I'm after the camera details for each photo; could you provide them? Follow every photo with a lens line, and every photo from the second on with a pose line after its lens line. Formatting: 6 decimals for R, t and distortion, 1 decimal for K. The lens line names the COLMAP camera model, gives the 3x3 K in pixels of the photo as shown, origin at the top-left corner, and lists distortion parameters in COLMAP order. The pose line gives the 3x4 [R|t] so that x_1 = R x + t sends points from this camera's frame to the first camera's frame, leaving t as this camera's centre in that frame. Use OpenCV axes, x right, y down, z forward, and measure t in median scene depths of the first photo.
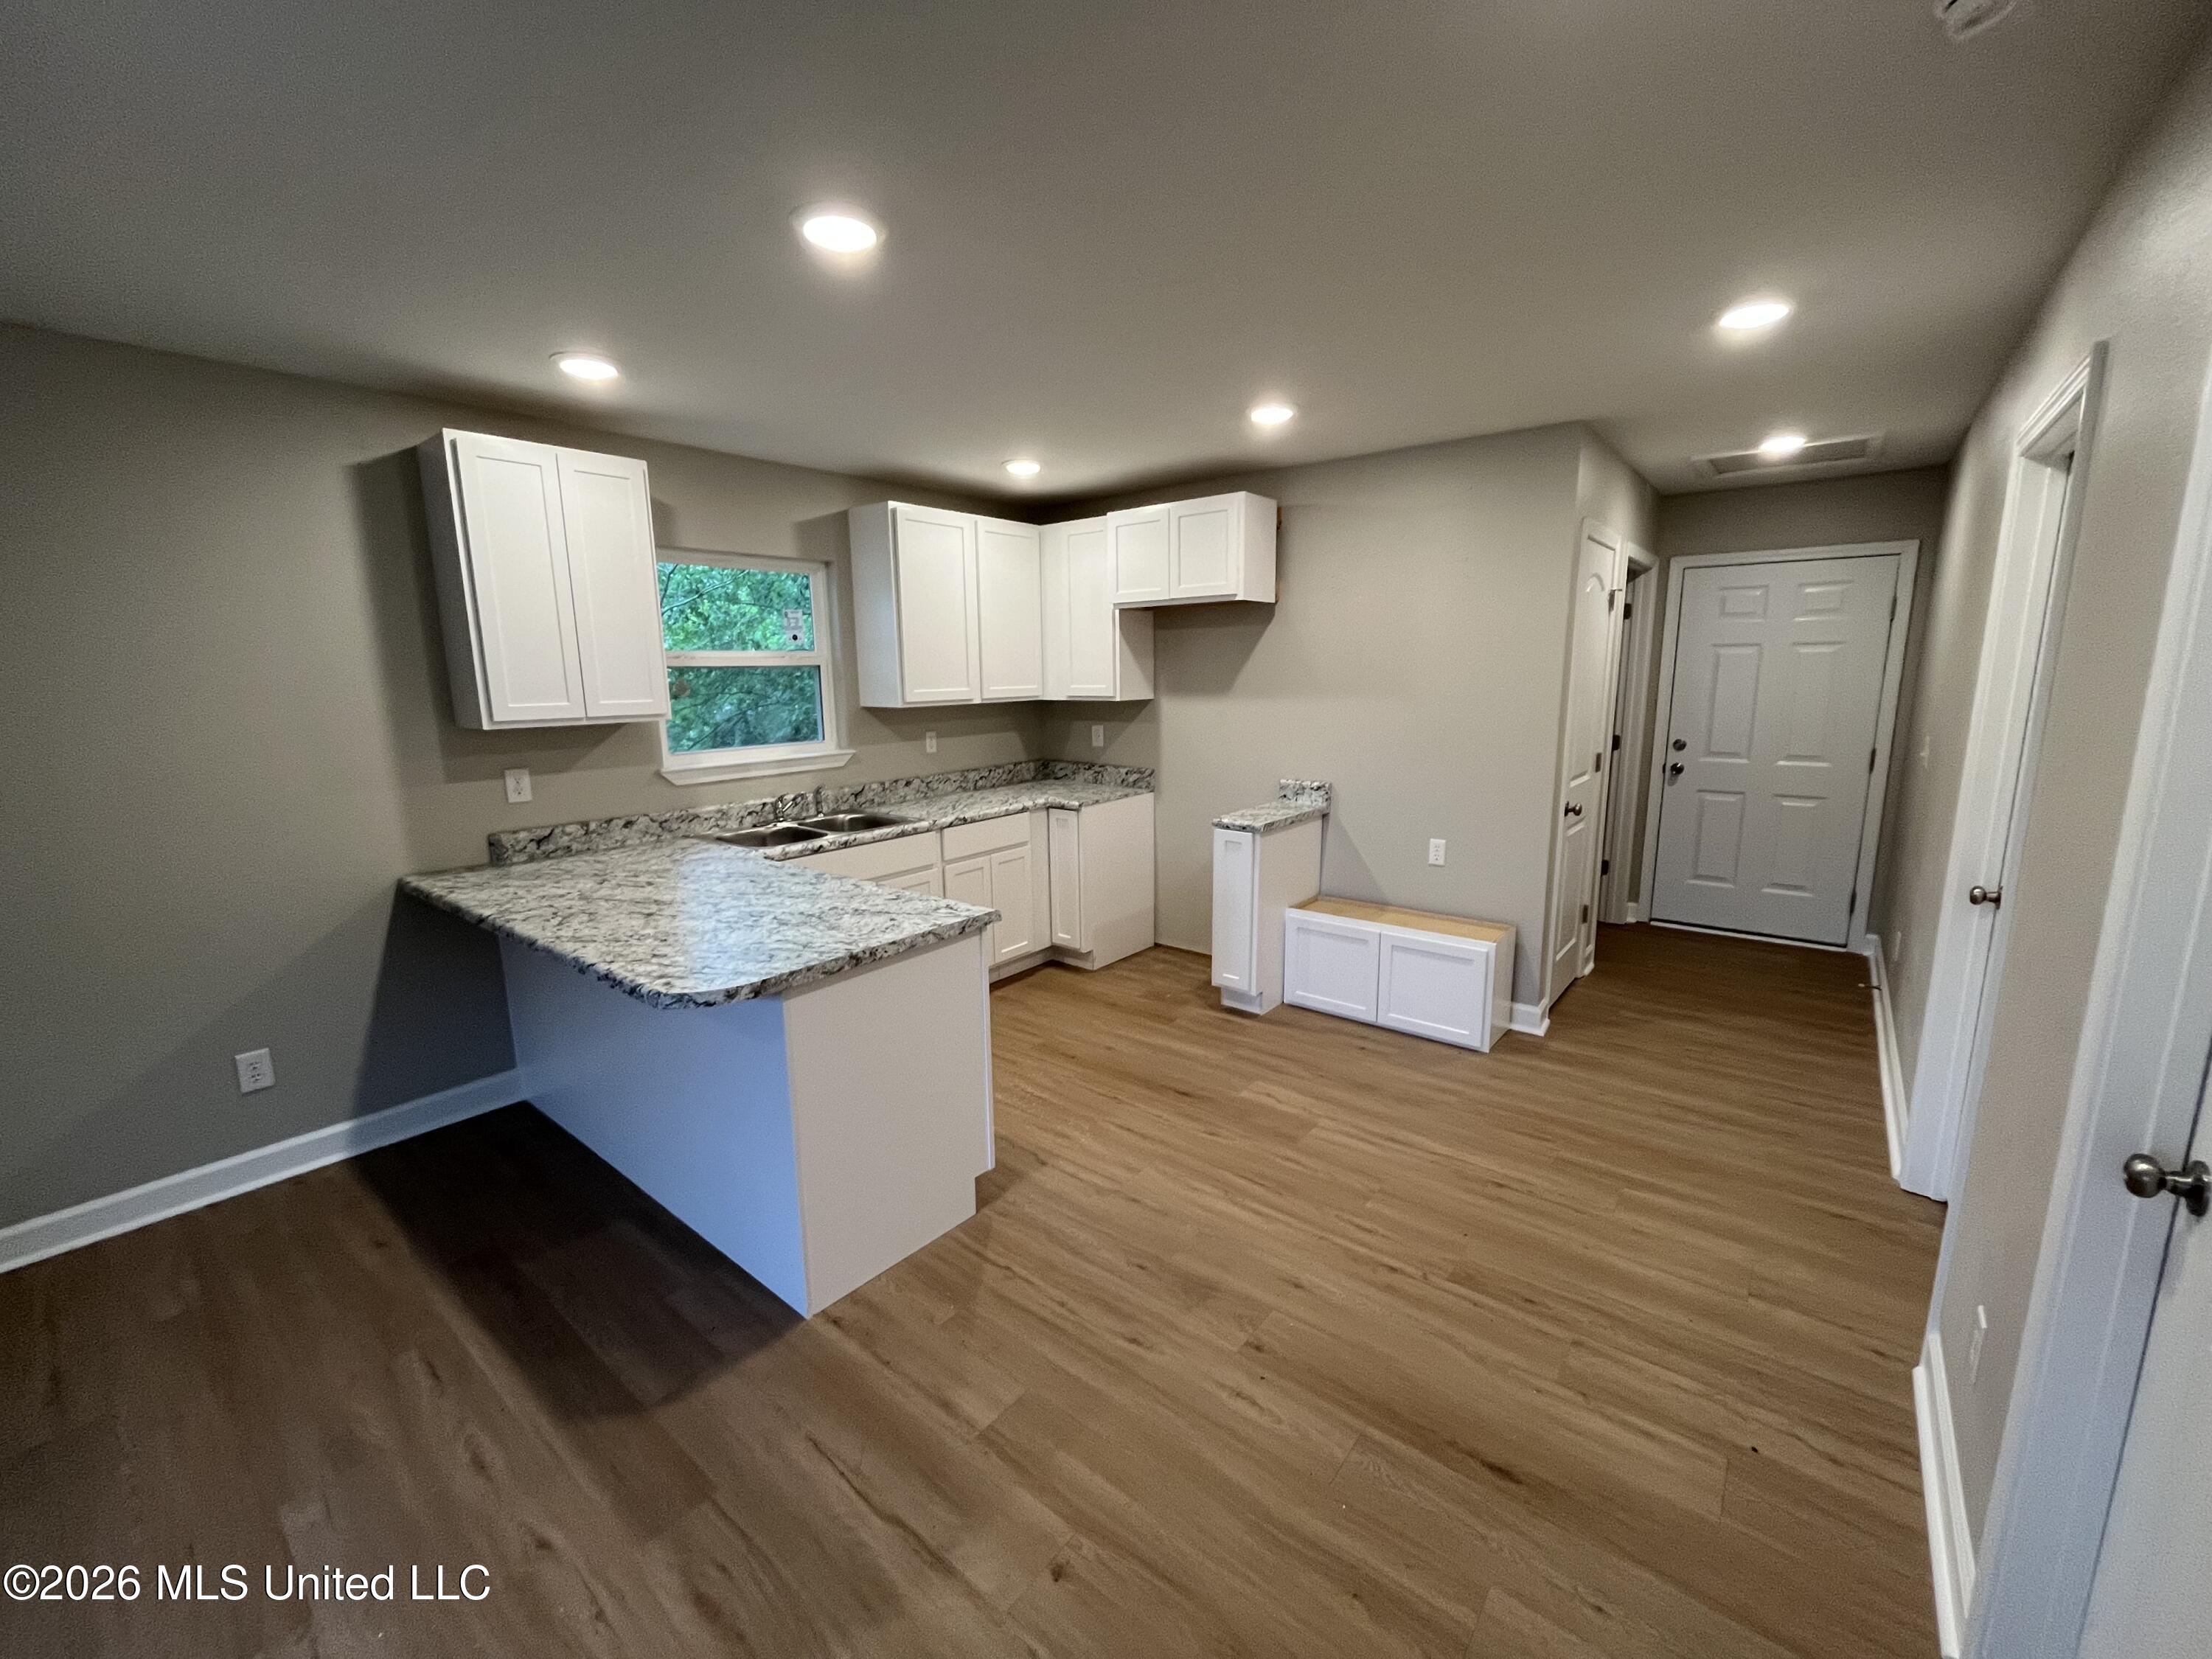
lens RADIAL K [[894.9, 0, 1098.6], [0, 894.9, 829.9], [0, 0, 1]] dist [-0.001482, -0.000360]
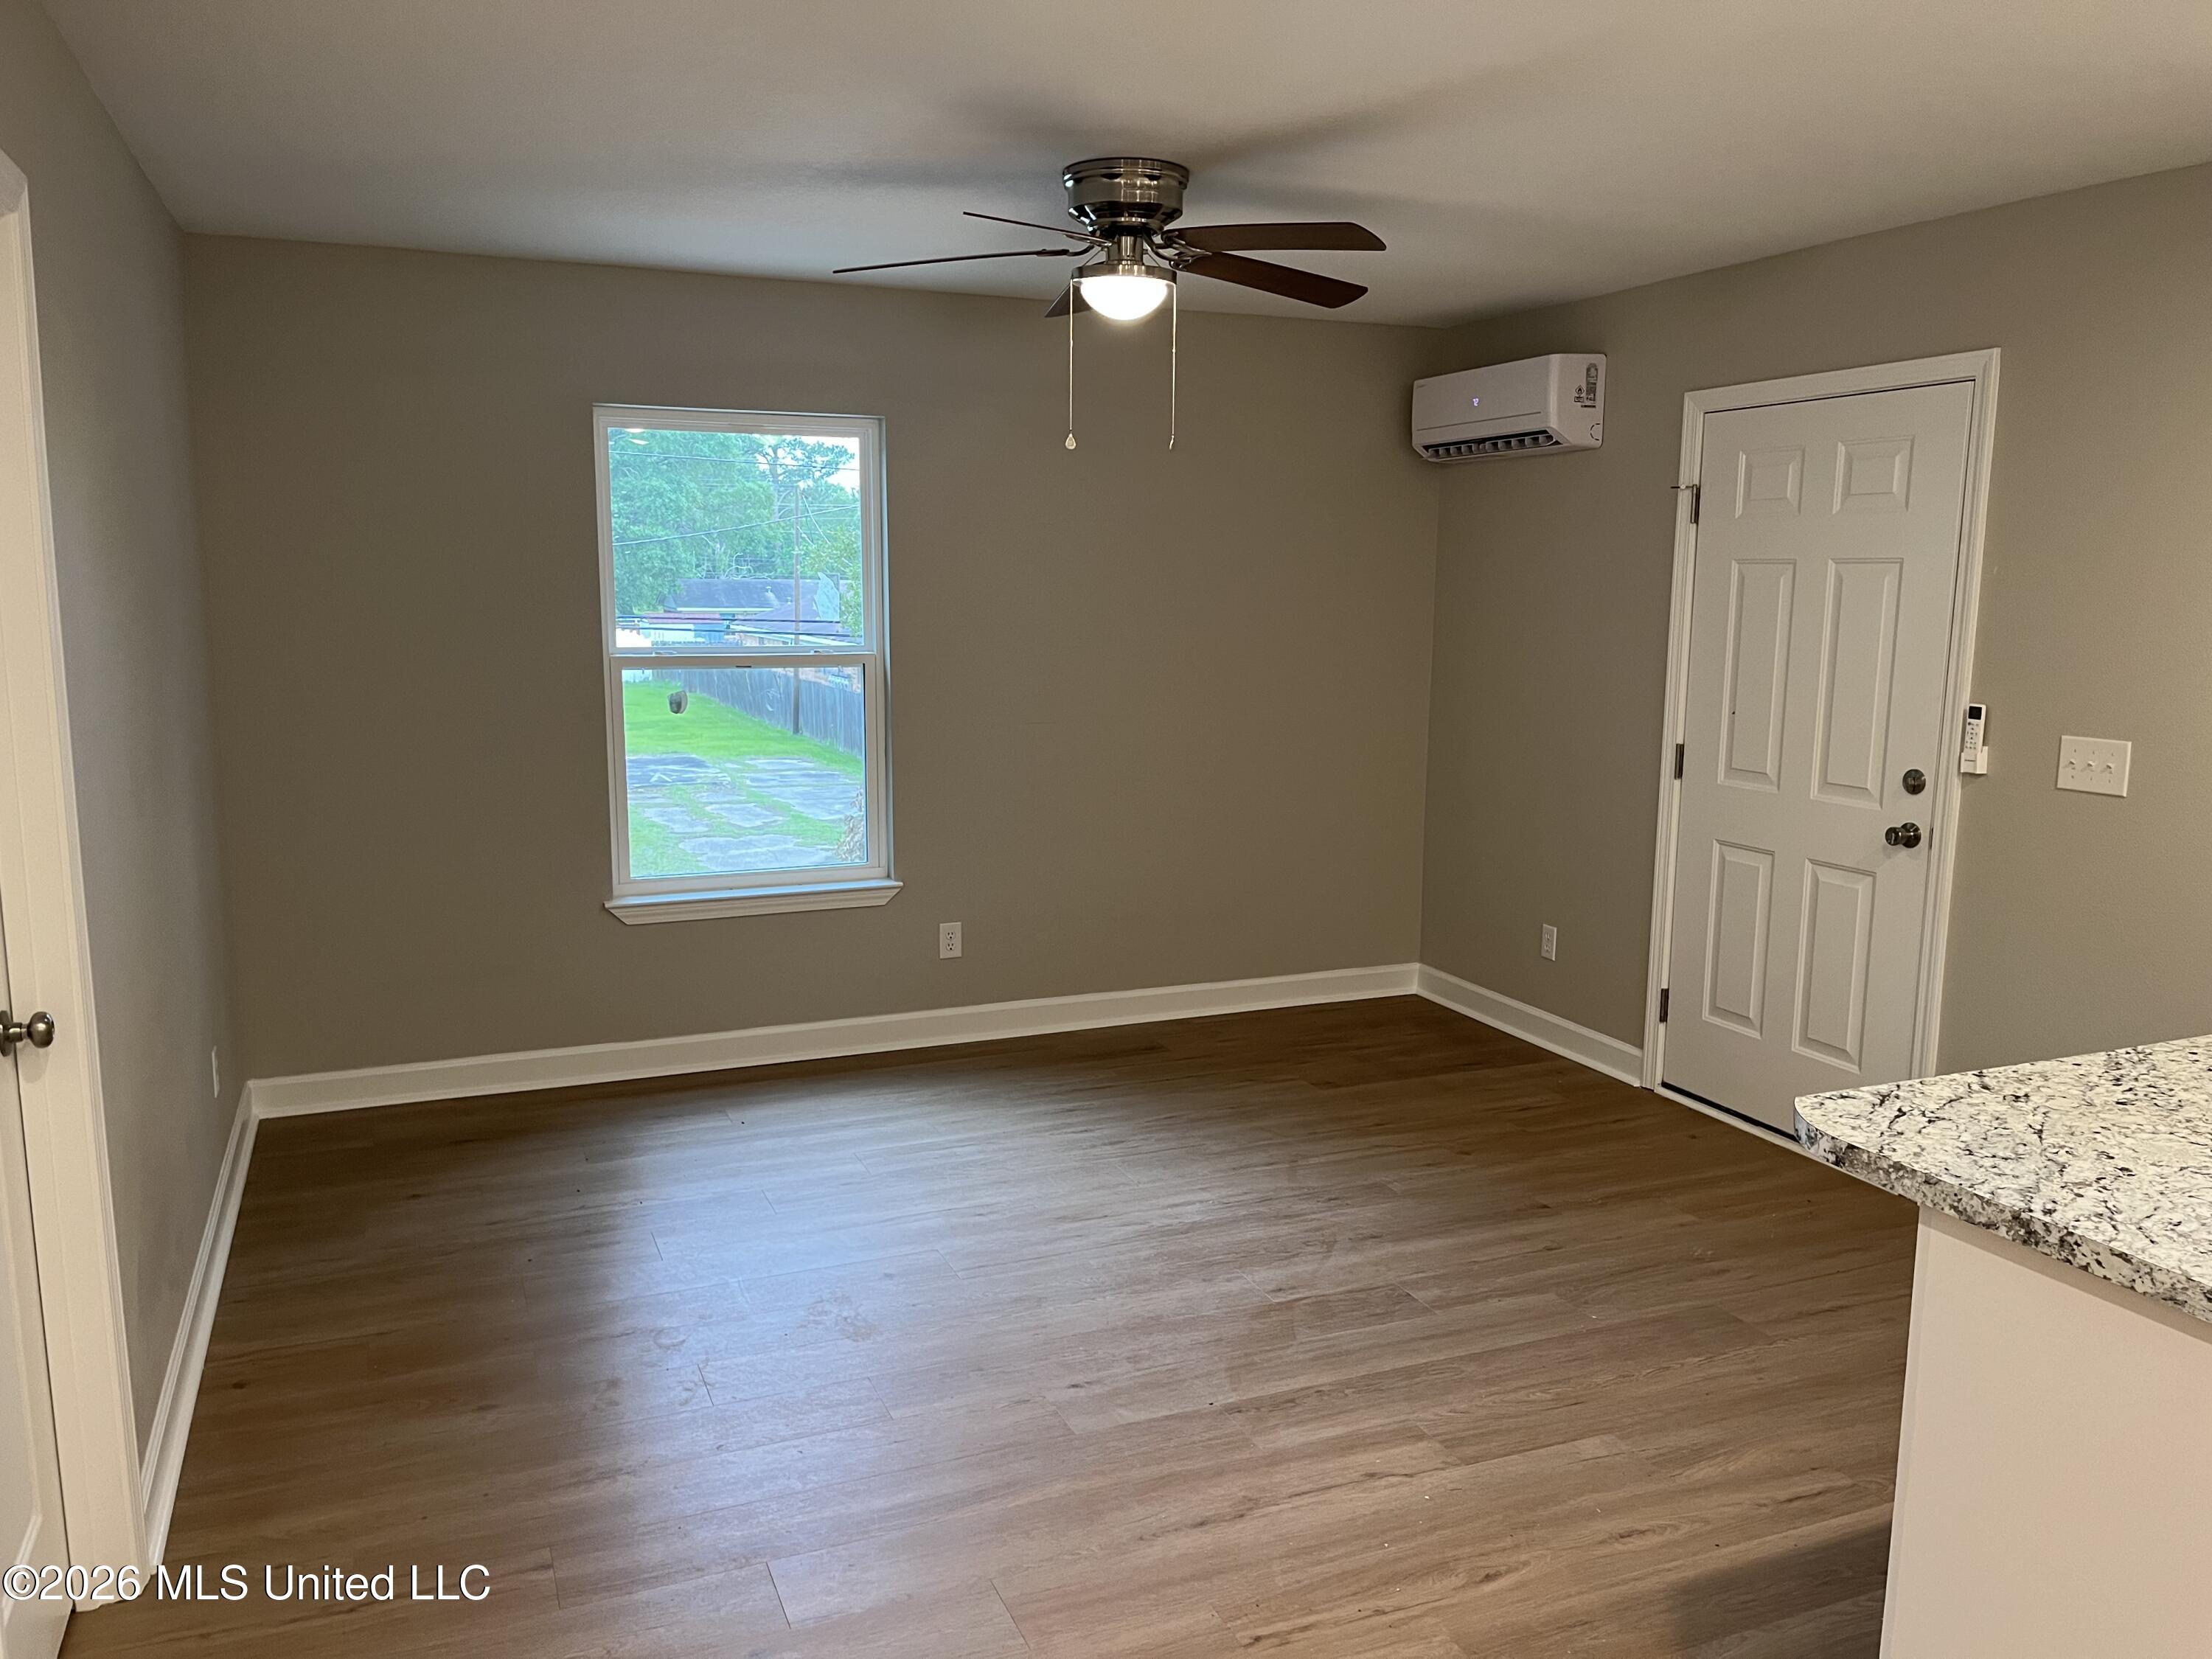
lens RADIAL K [[1670.4, 0, 1116.9], [0, 1670.4, 837.0], [0, 0, 1]] dist [0.066516, -0.086395]
pose [[-0.465892, 0.147527, -0.872456, 0.388631], [-0.159453, 0.955863, 0.246779, -0.108484], [0.870356, 0.254088, -0.421806, 0.520460]]
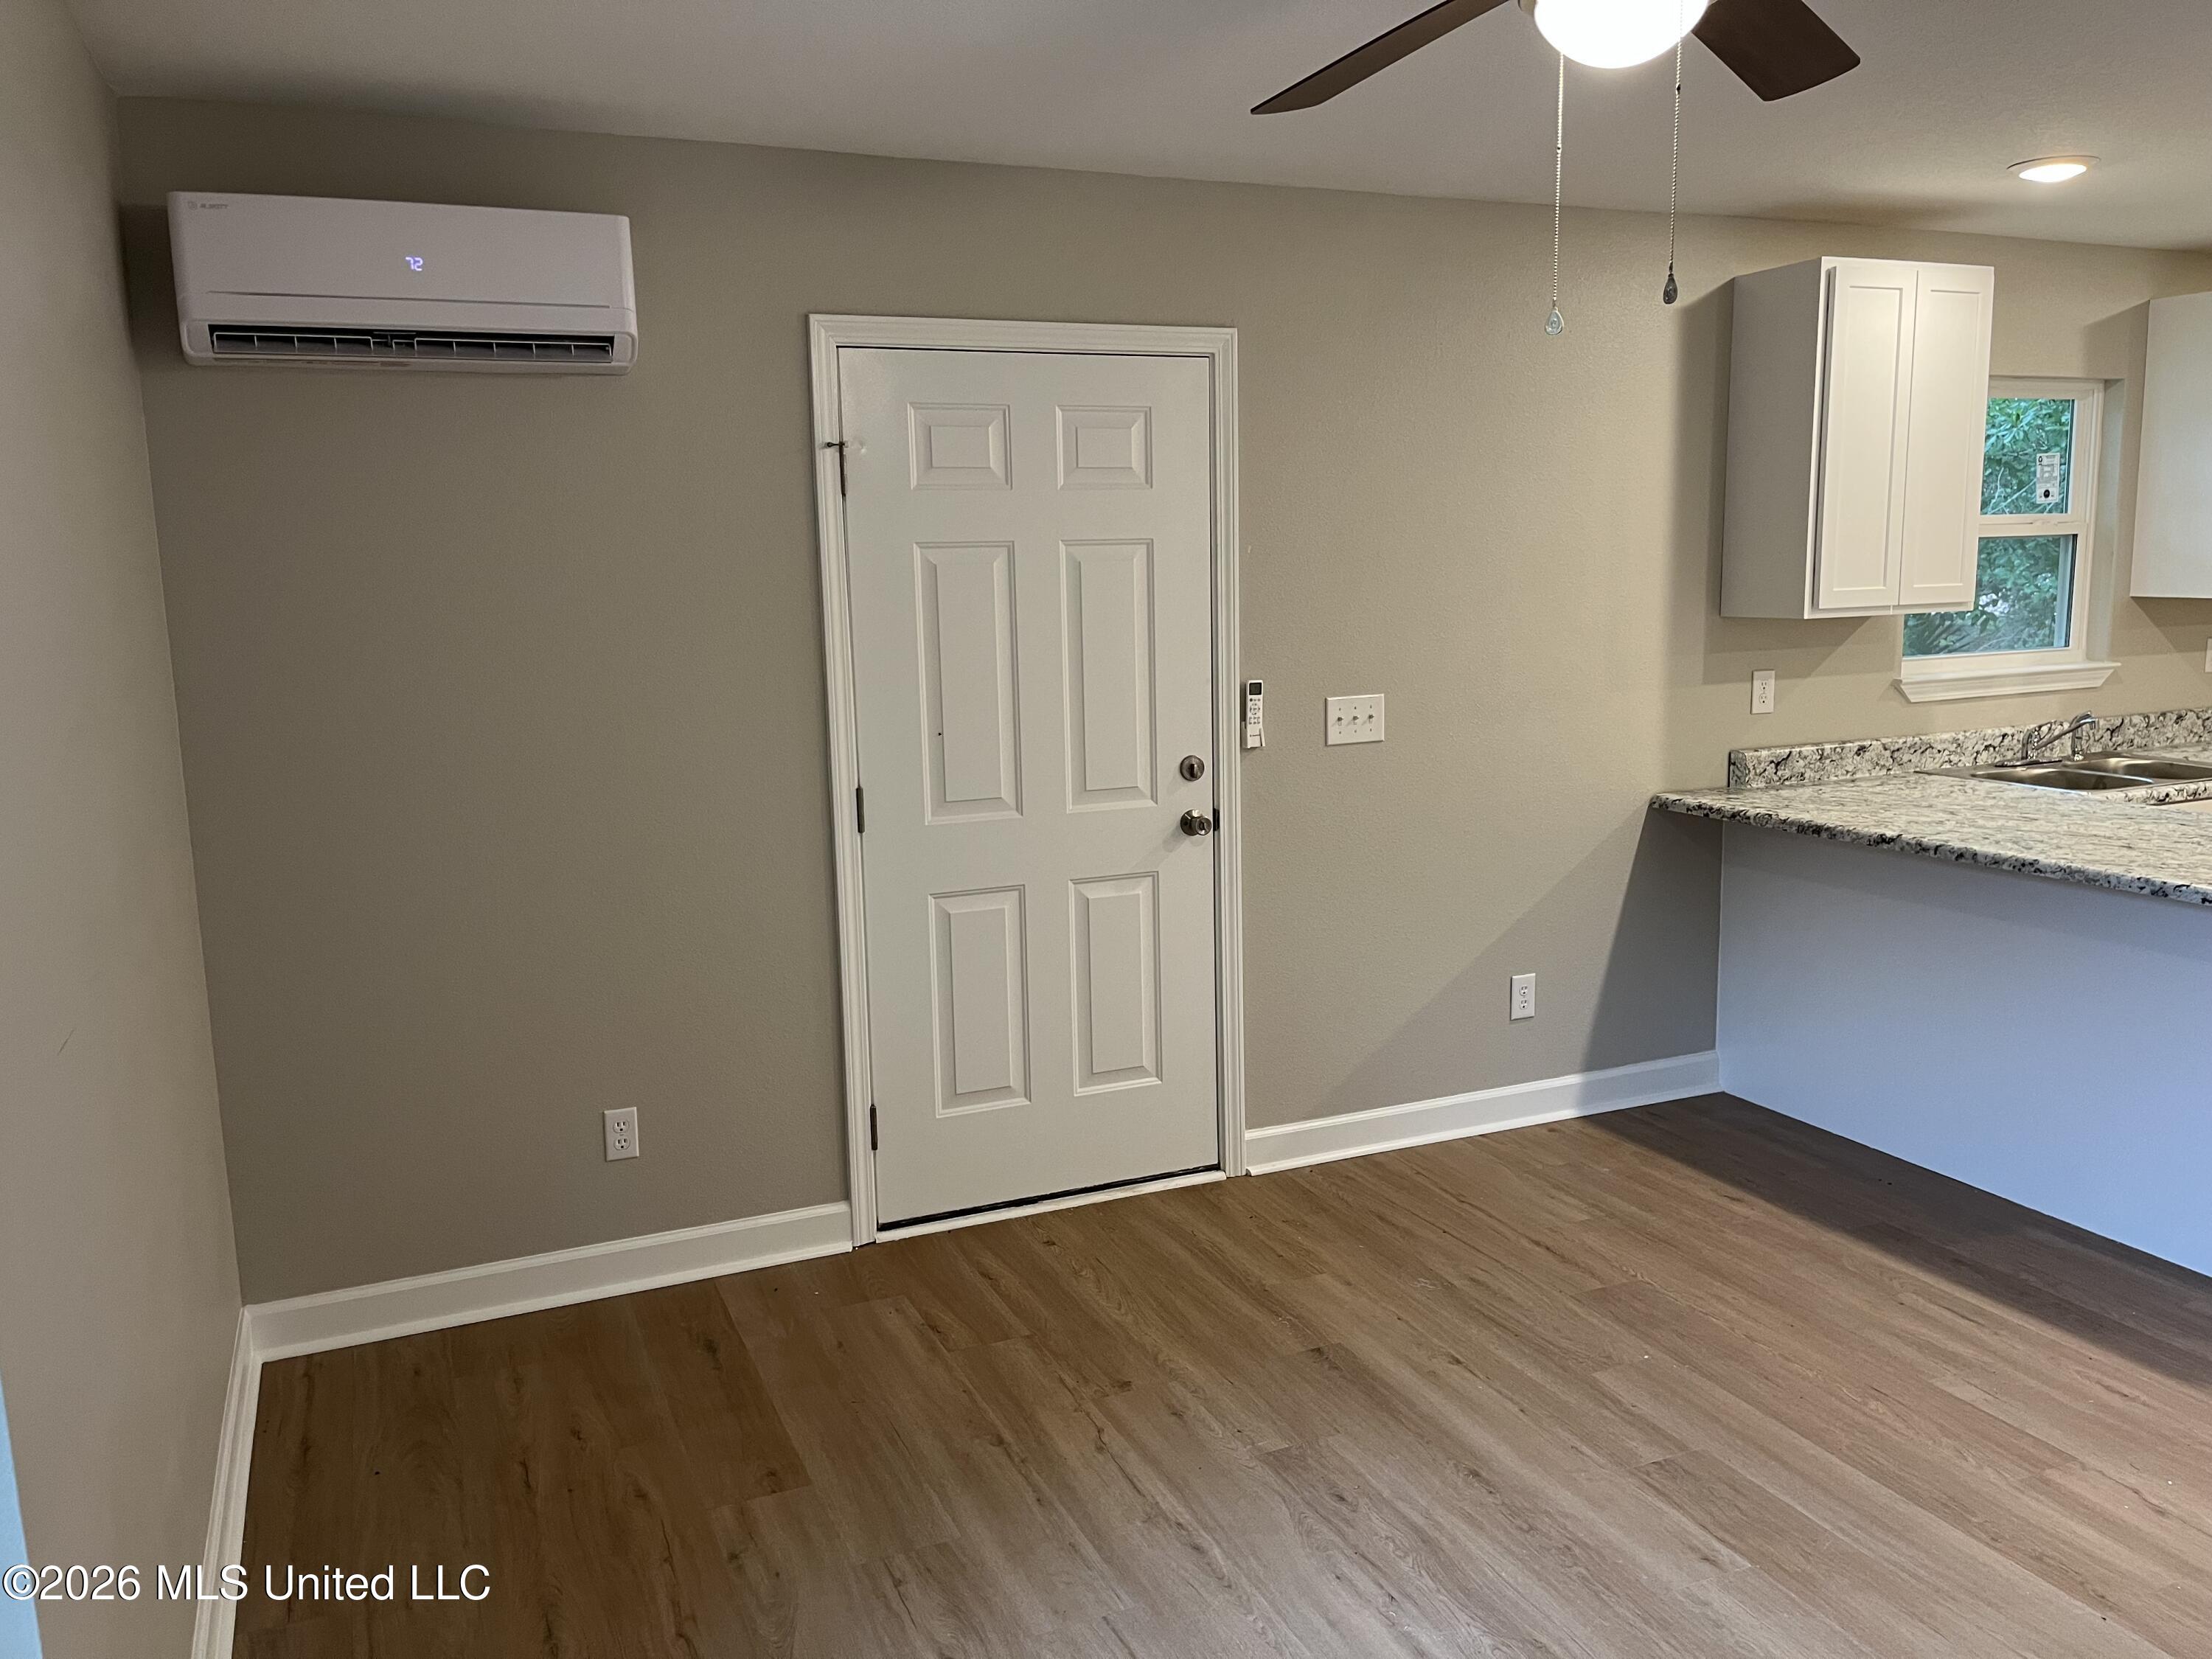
lens RADIAL K [[1670.1, 0, 1092.3], [0, 1670.1, 831.8], [0, 0, 1]] dist [0.081022, -0.110363]
pose [[0.887171, 0.068805, -0.456283, -0.421970], [-0.072257, 0.997337, 0.009900, 0.088612], [0.455749, 0.024187, 0.889780, -0.517388]]
